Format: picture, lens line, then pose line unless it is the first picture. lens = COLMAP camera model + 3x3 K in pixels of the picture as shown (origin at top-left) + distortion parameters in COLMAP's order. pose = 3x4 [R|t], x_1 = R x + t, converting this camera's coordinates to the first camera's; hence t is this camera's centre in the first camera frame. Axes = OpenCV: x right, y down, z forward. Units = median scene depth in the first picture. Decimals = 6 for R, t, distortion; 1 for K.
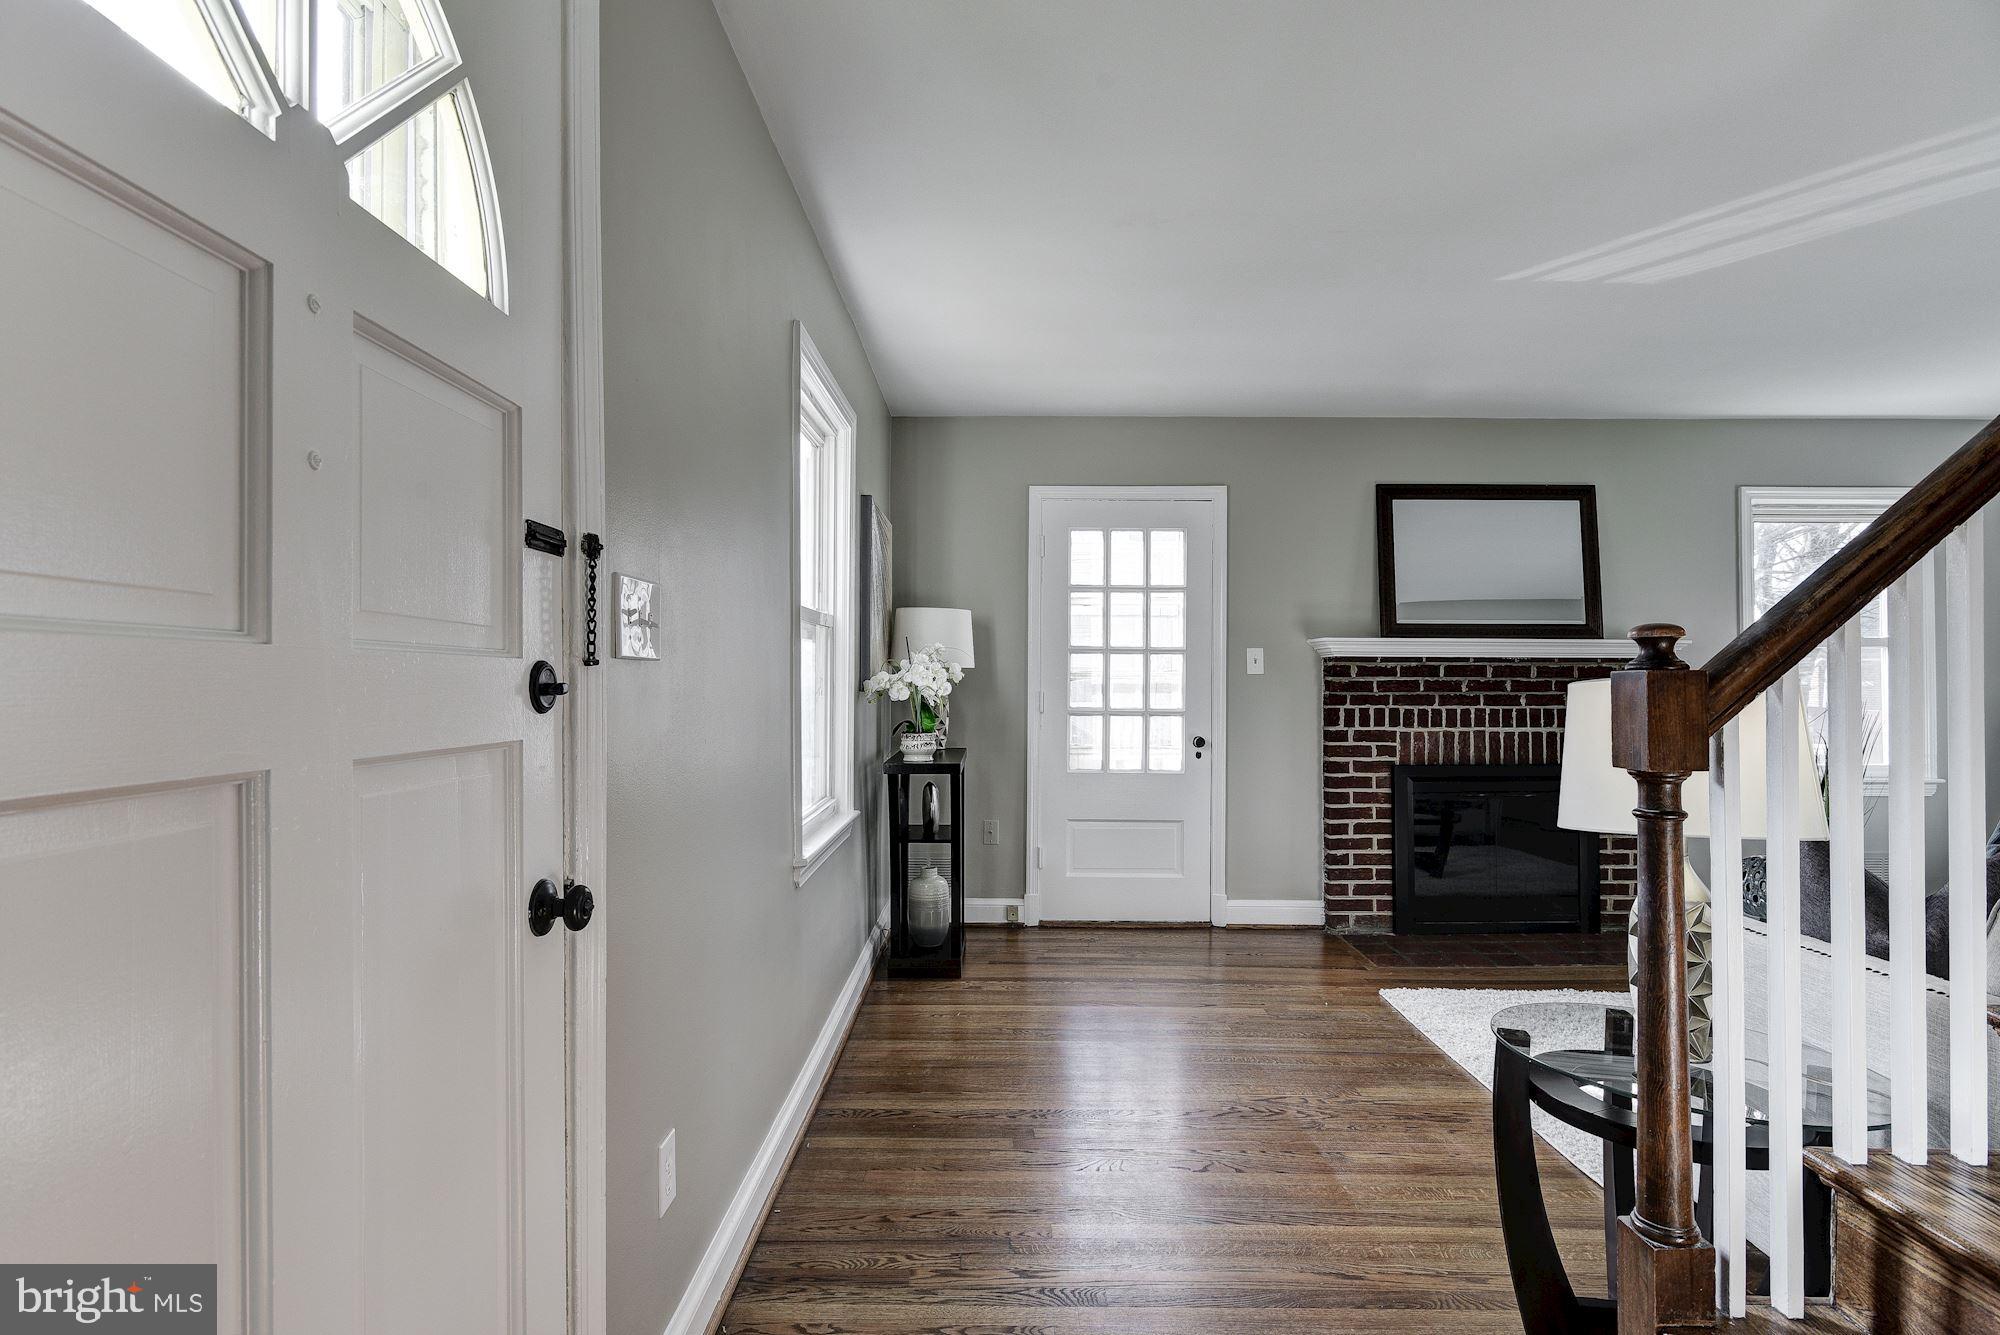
lens RADIAL K [[968.6, 0, 1013.9], [0, 968.6, 667.9], [0, 0, 1]] dist [-0.002922, 0.000549]
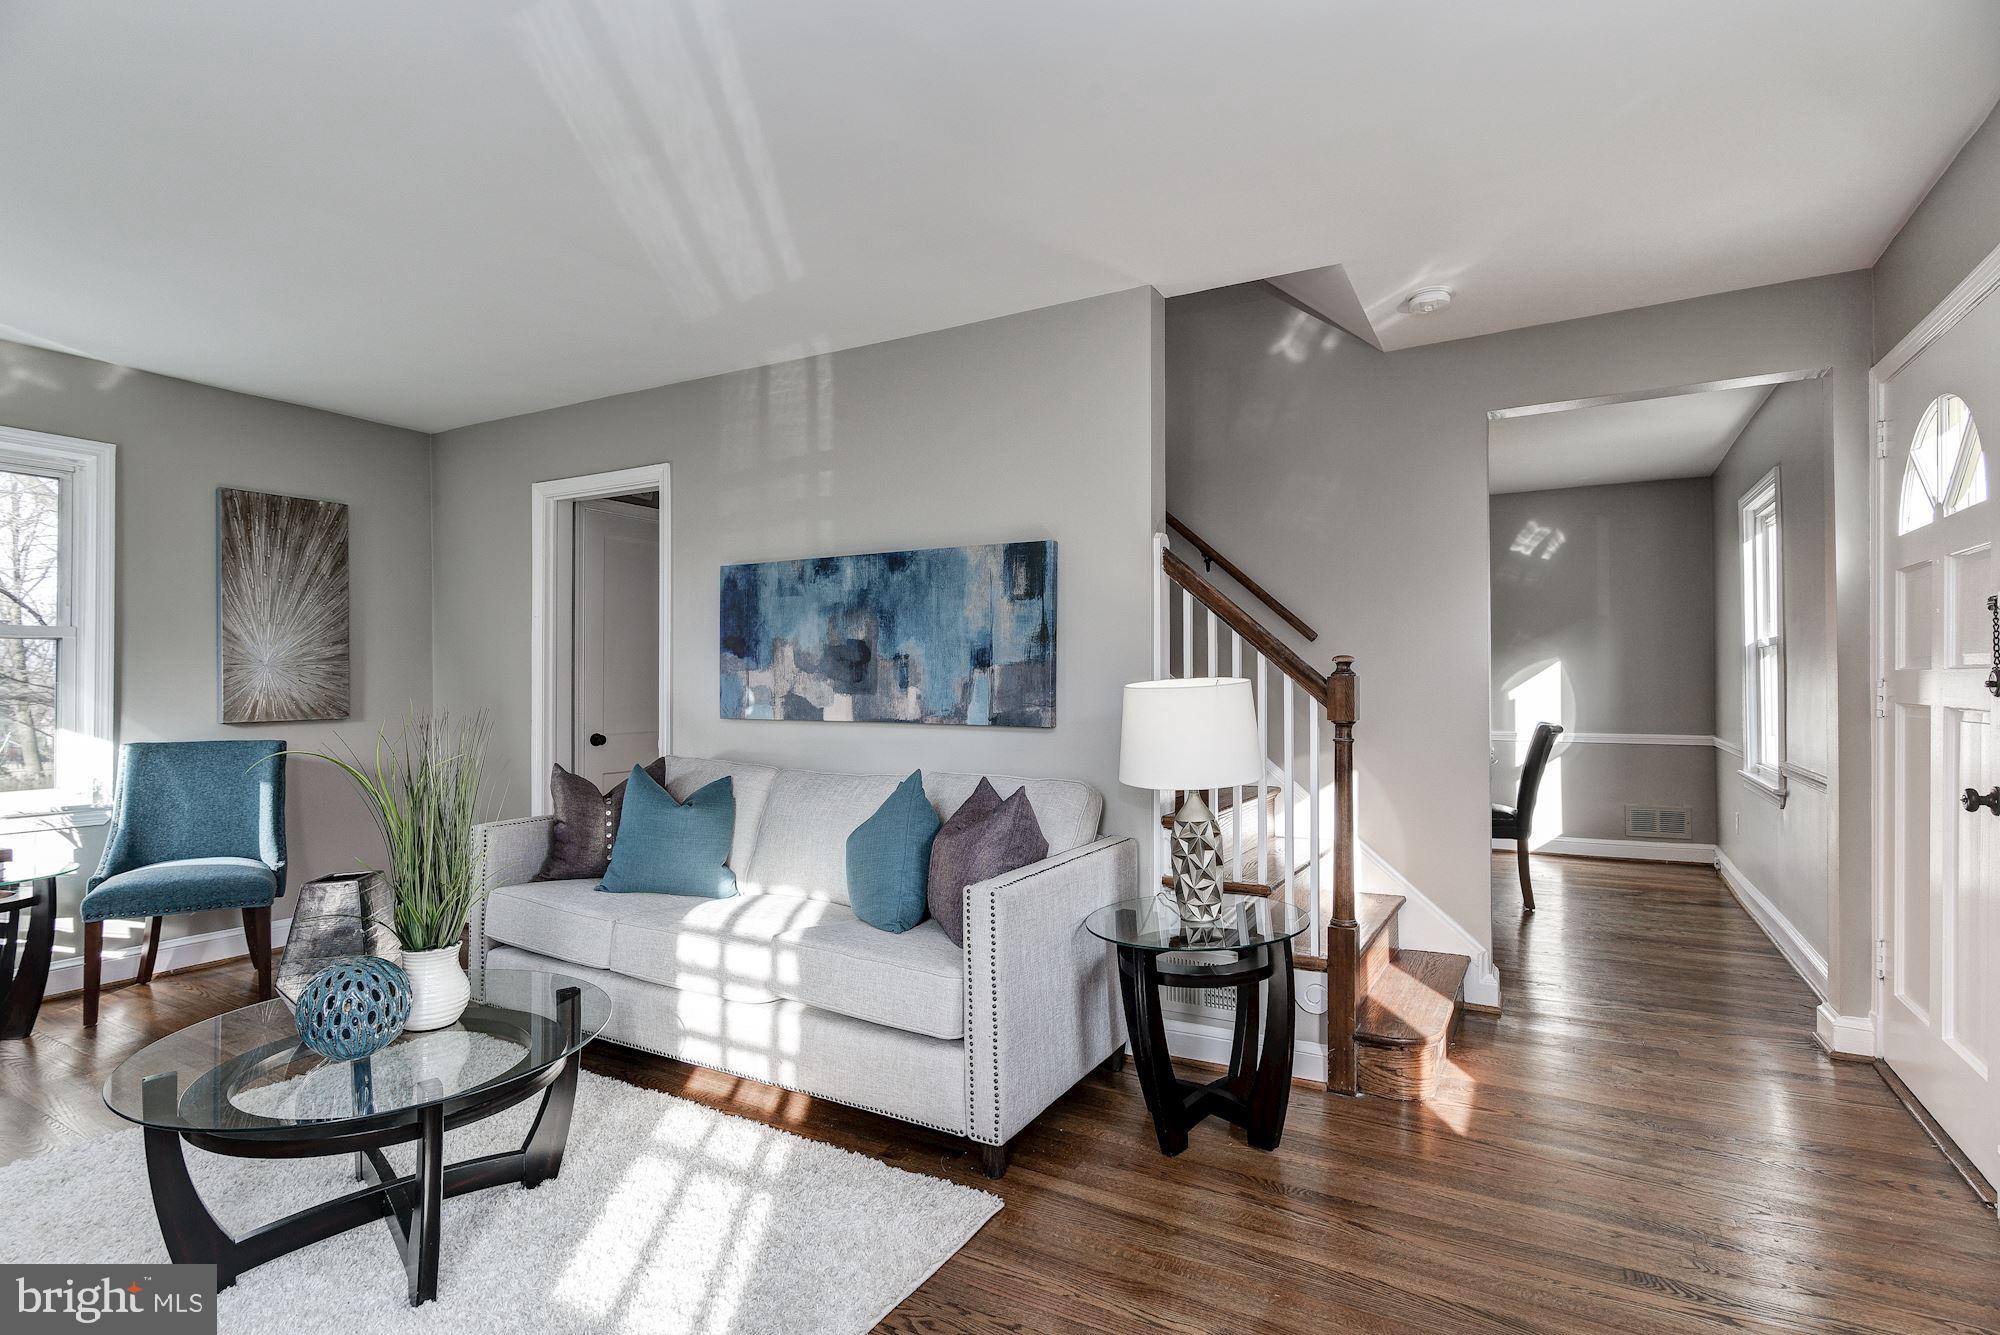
lens RADIAL K [[968.6, 0, 991.4], [0, 968.6, 676.9], [0, 0, 1]] dist [-0.002922, 0.000549]
pose [[-0.879398, 0.004098, 0.476069, 0.170761], [-0.003341, 0.999885, -0.014779, 0.024711], [-0.476075, -0.014587, -0.879284, 1.956993]]
